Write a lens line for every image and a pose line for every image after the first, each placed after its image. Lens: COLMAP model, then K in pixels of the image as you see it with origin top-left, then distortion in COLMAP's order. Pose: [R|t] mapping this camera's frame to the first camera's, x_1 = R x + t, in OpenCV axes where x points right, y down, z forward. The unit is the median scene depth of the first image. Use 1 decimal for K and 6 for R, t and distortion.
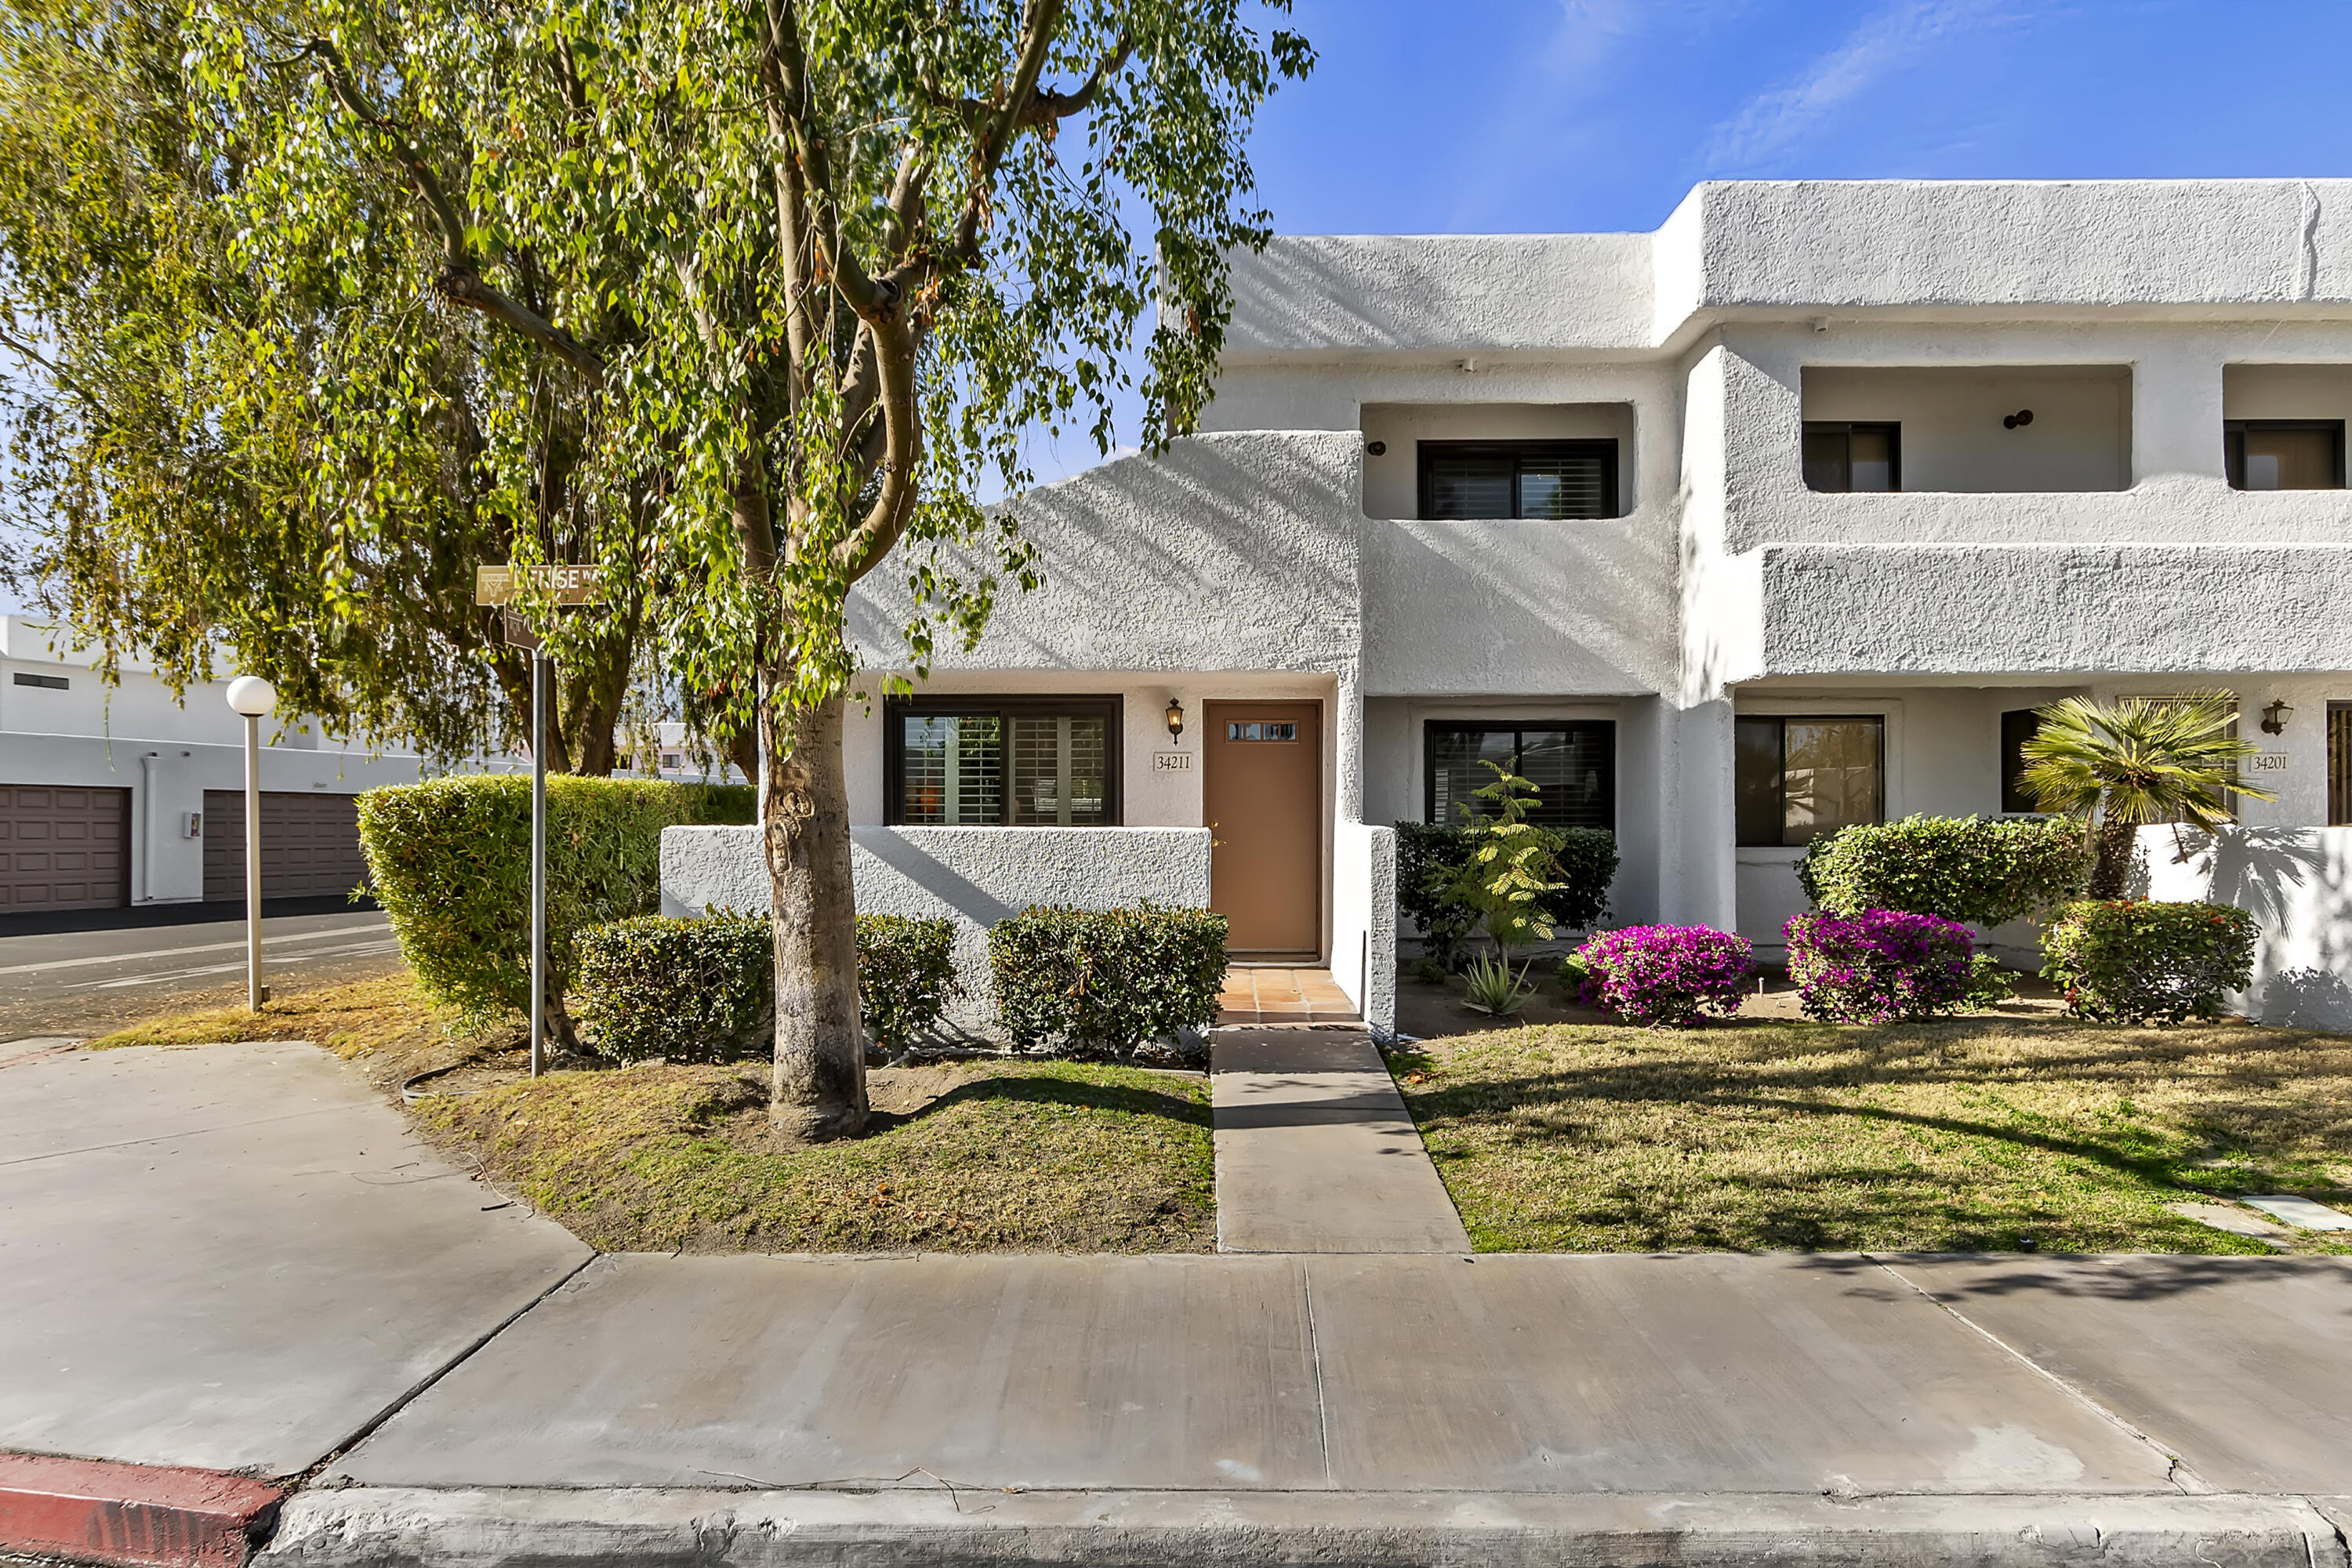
lens RADIAL K [[1296.7, 0, 1174.6], [0, 1296.7, 823.2], [0, 0, 1]] dist [-0.002509, 0.000770]
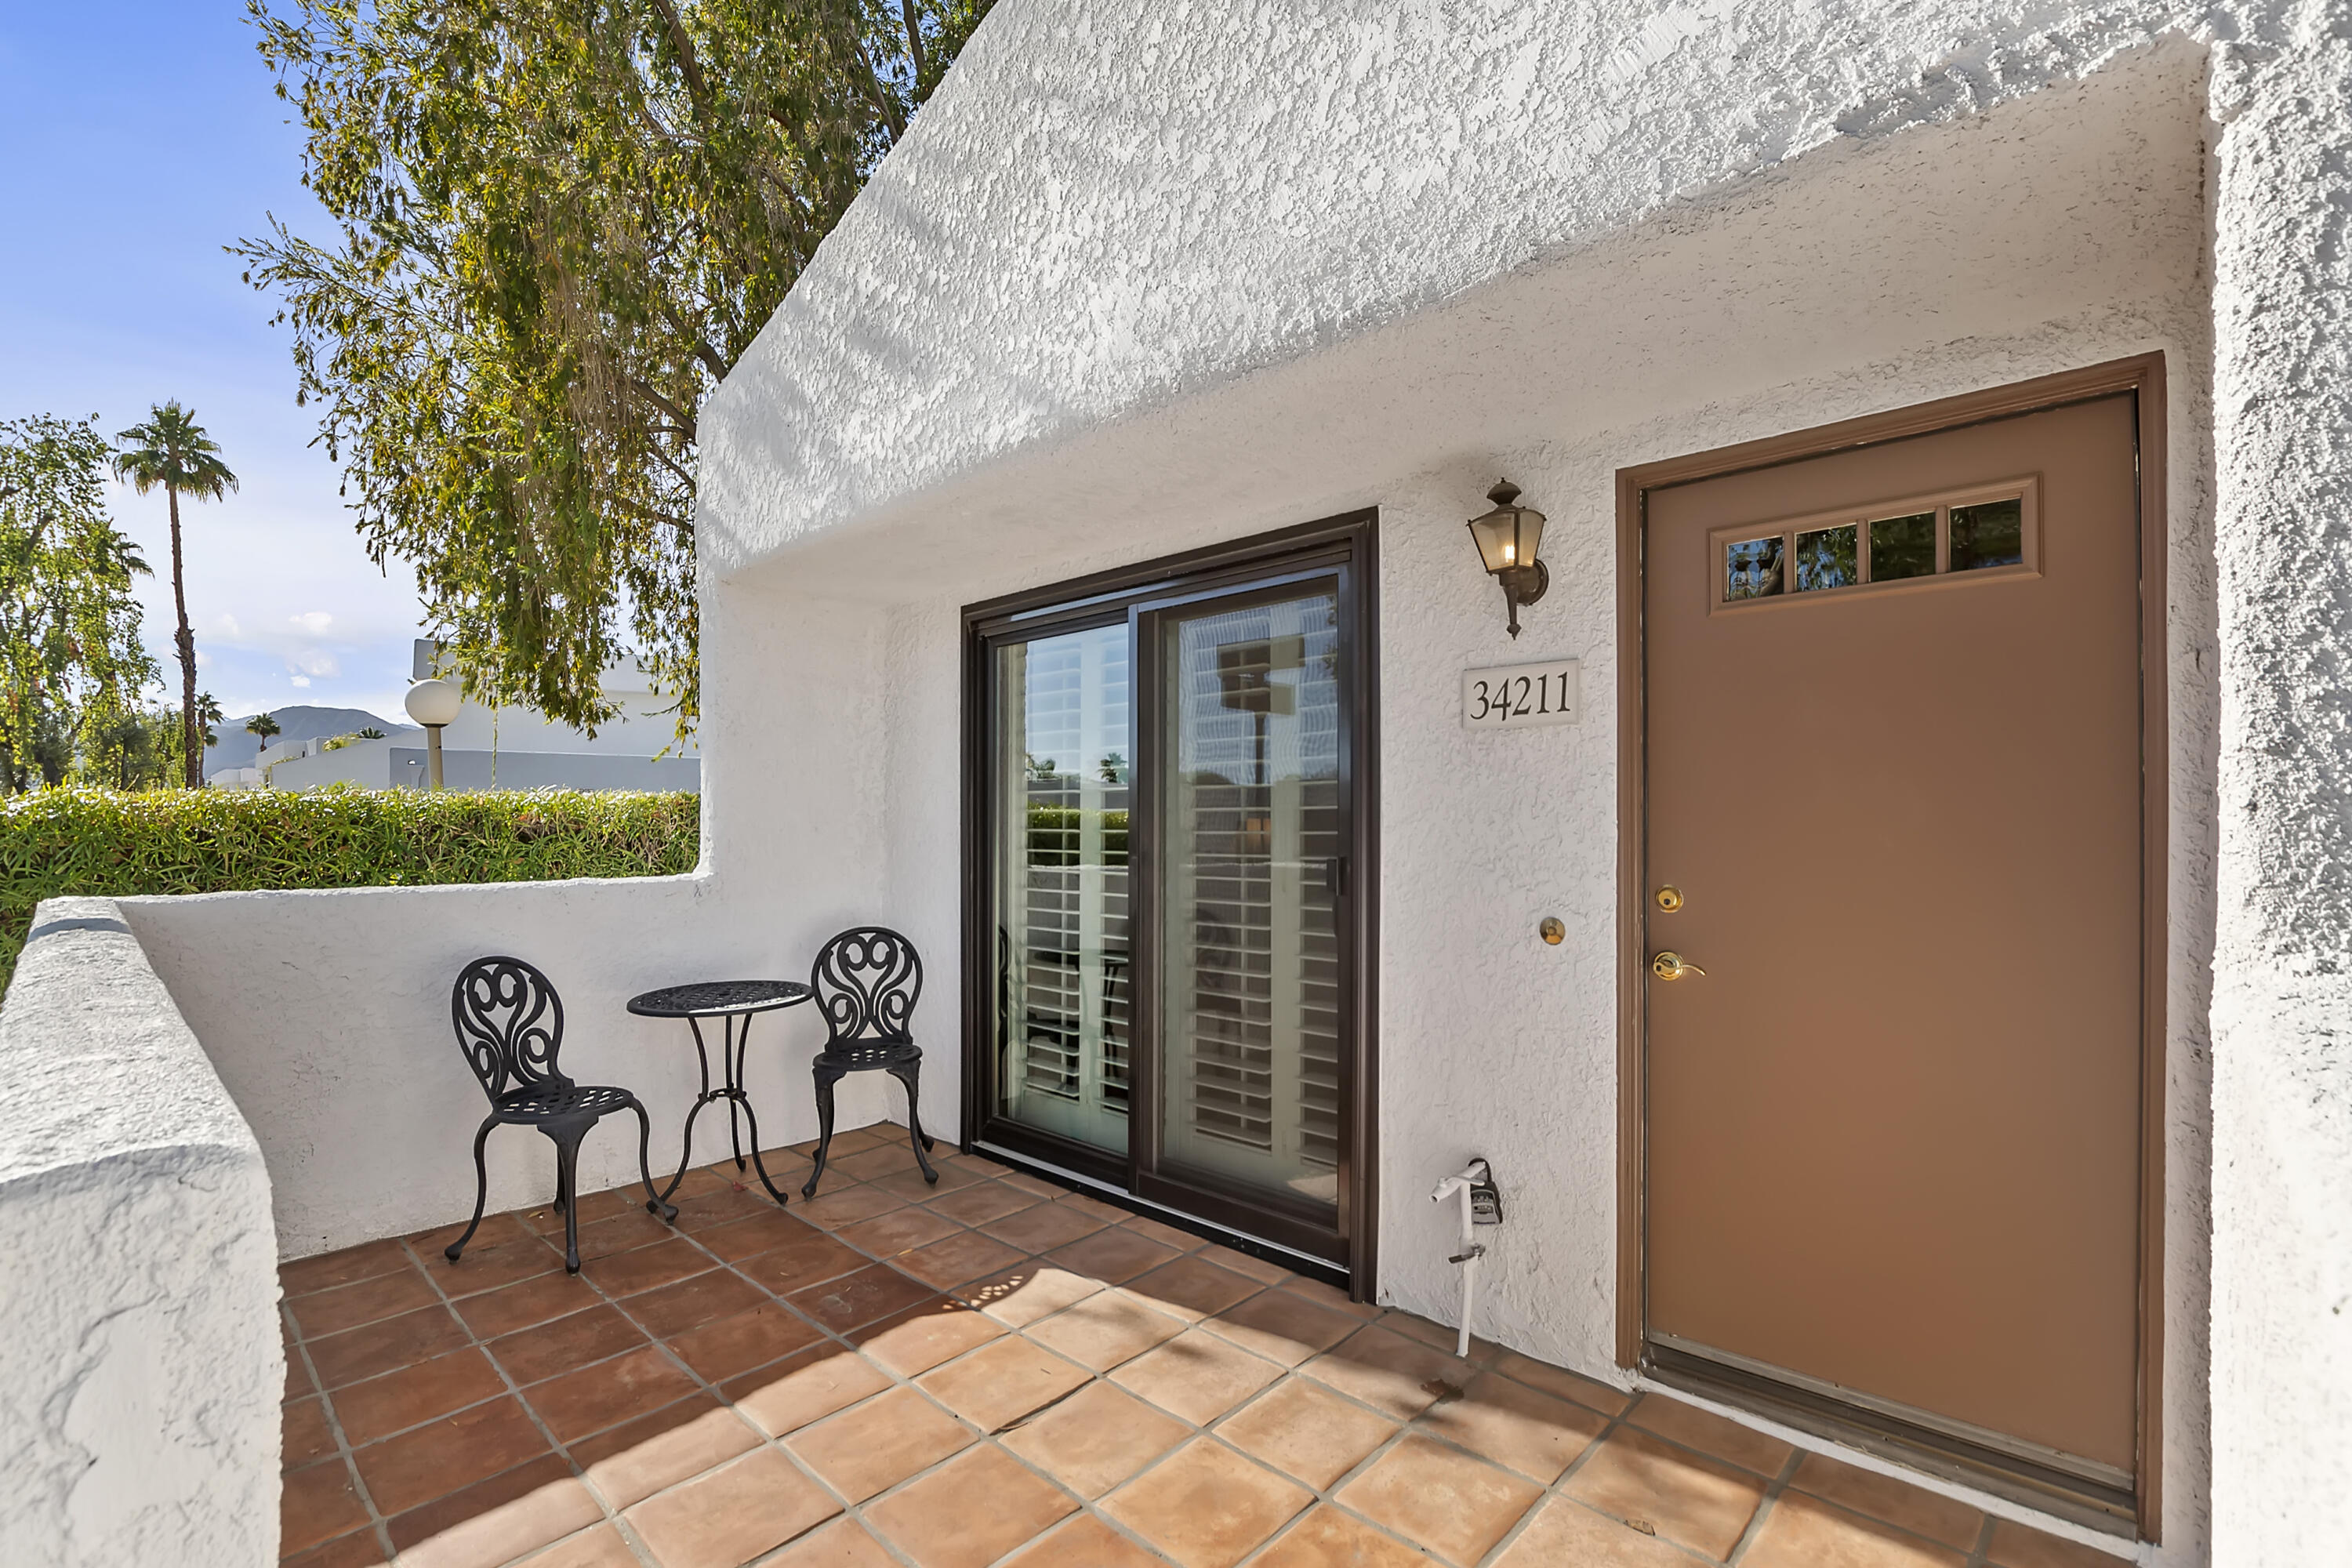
lens RADIAL K [[1033.2, 0, 1182.4], [0, 1033.2, 802.0], [0, 0, 1]] dist [-0.017016, 0.000430]
pose [[0.744041, -0.011369, -0.668037, 0.109910], [0.005813, 0.999928, -0.010543, -0.020738], [0.668108, 0.003961, 0.744054, 0.822905]]
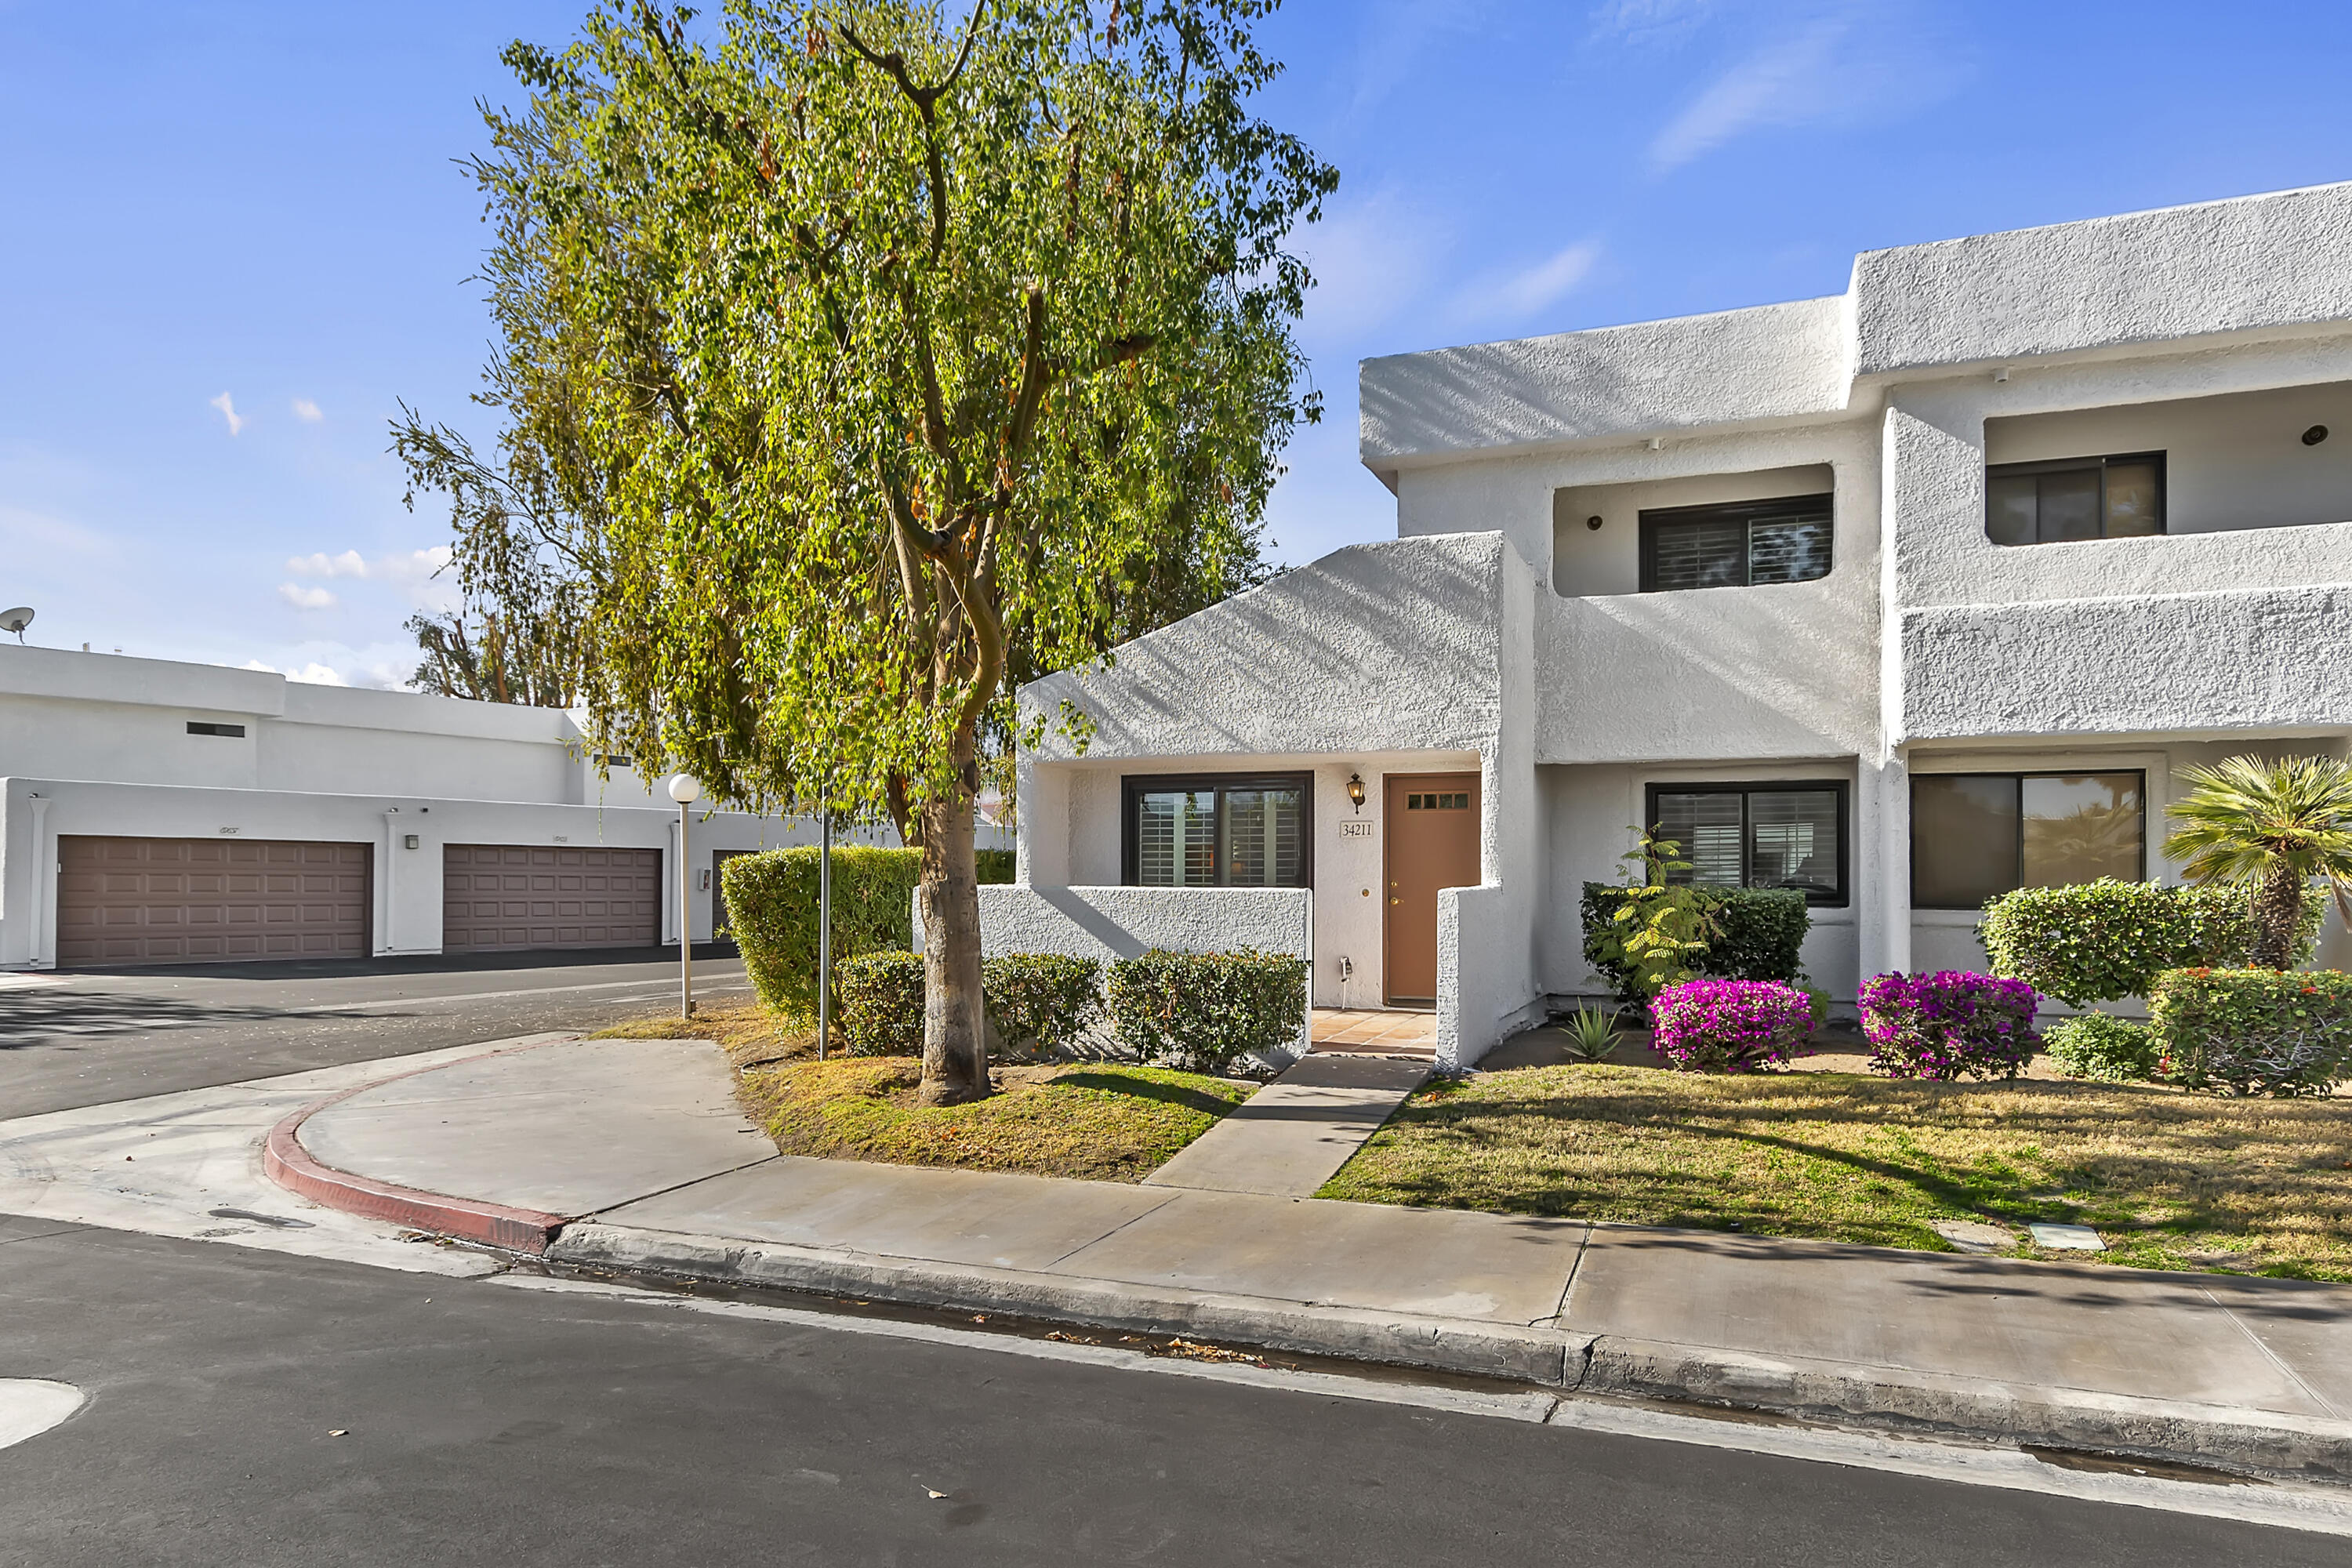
lens RADIAL K [[1436.2, 0, 1179.2], [0, 1436.2, 863.0], [0, 0, 1]] dist [0.005953, 0.003496]
pose [[0.936108, -0.000995, -0.351711, 0.316102], [-0.002469, 0.999953, -0.009401, -0.006126], [0.351704, 0.009669, 0.936061, -0.242268]]
